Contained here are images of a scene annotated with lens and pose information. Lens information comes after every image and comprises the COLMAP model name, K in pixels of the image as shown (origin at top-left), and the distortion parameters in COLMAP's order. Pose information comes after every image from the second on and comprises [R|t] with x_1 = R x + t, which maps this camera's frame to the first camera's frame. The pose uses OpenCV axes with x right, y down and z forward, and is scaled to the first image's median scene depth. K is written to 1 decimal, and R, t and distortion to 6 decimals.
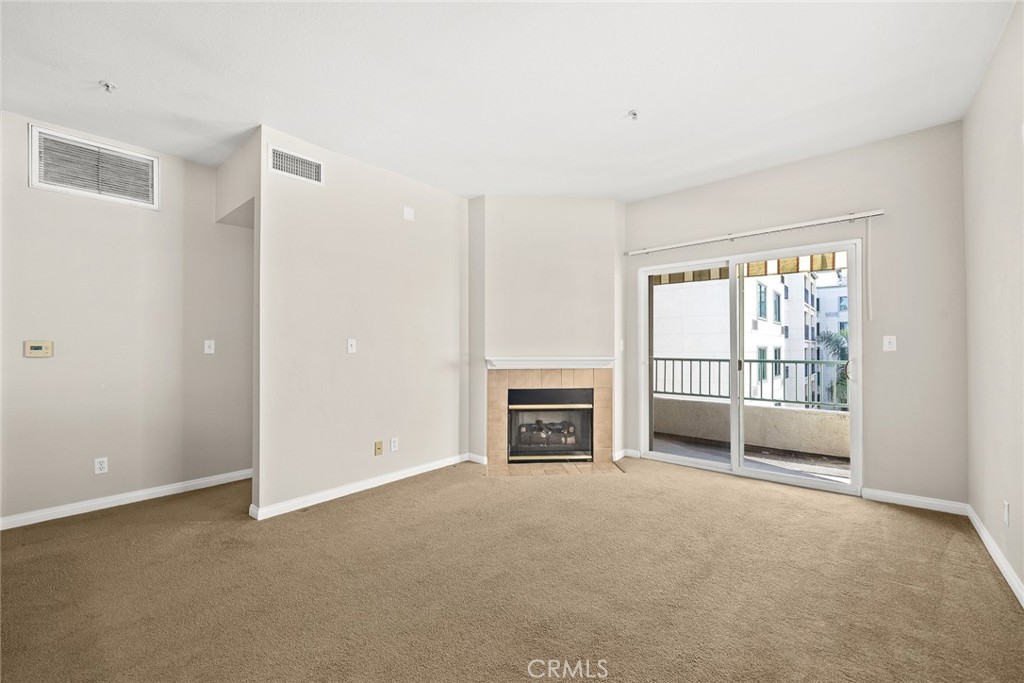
lens RADIAL K [[412.1, 0, 512.0], [0, 412.1, 341.5], [0, 0, 1]] dist [-0.001386, -0.000072]
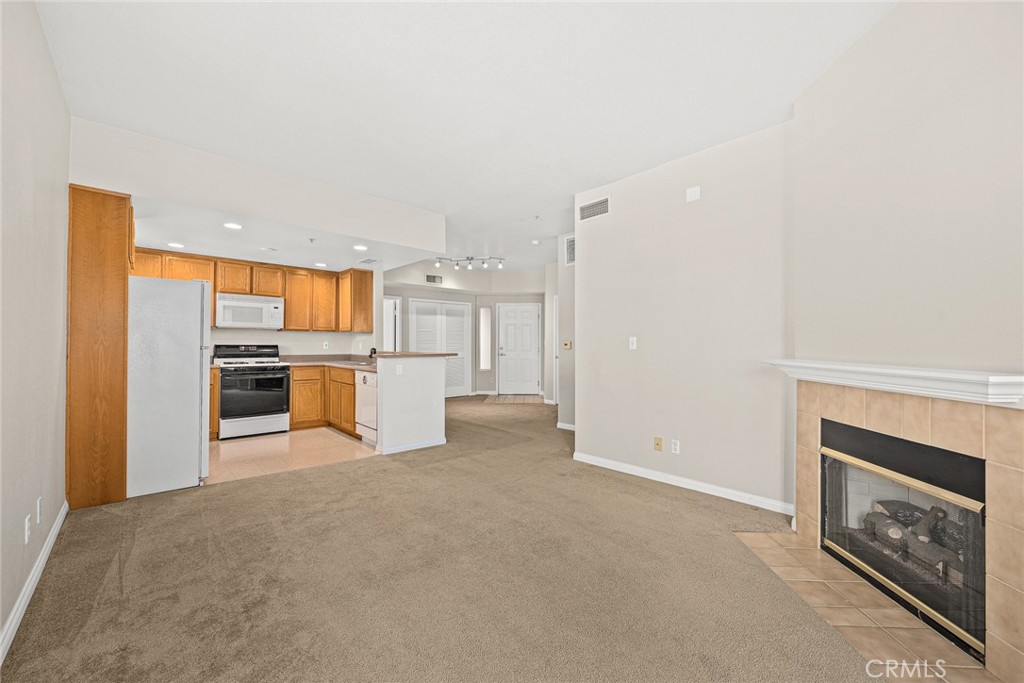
lens RADIAL K [[412.1, 0, 512.0], [0, 412.1, 341.5], [0, 0, 1]] dist [-0.001386, -0.000072]
pose [[-0.125766, -0.006088, -0.992041, 0.607915], [0.012622, 0.999890, -0.007737, 0.008783], [0.991980, -0.013494, -0.125675, 0.648065]]
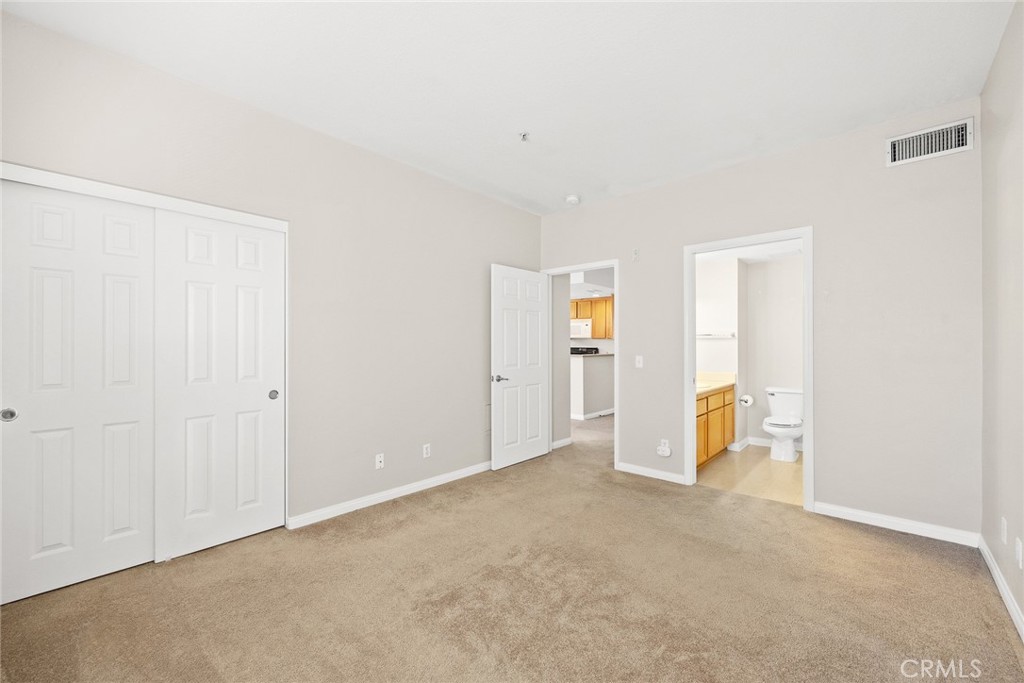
lens RADIAL K [[418.5, 0, 510.2], [0, 418.5, 344.0], [0, 0, 1]] dist [0.001291, 0.000092]
pose [[-0.999426, -0.000801, 0.033862, -0.293643], [-0.001498, 0.999788, -0.020553, 0.026700], [-0.033838, -0.020592, -0.999215, 1.973394]]
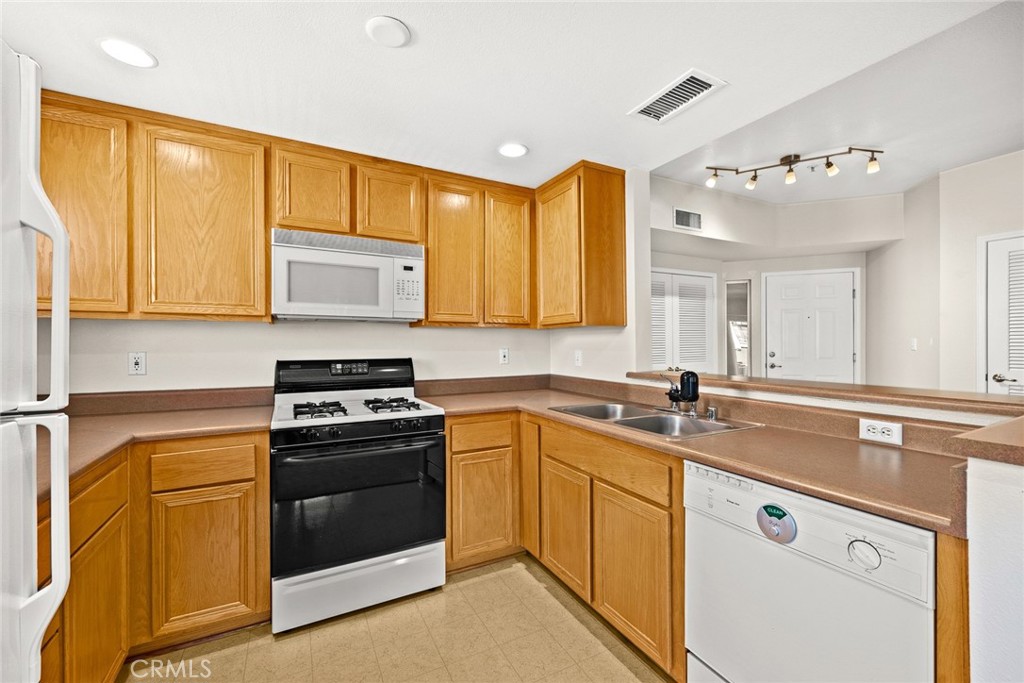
lens RADIAL K [[418.5, 0, 510.2], [0, 418.5, 344.0], [0, 0, 1]] dist [0.001291, 0.000092]
pose [[-0.367923, 0.003838, -0.929848, -0.161098], [0.021586, 0.999757, -0.004414, -0.015502], [0.929606, -0.021696, -0.367916, 0.044343]]
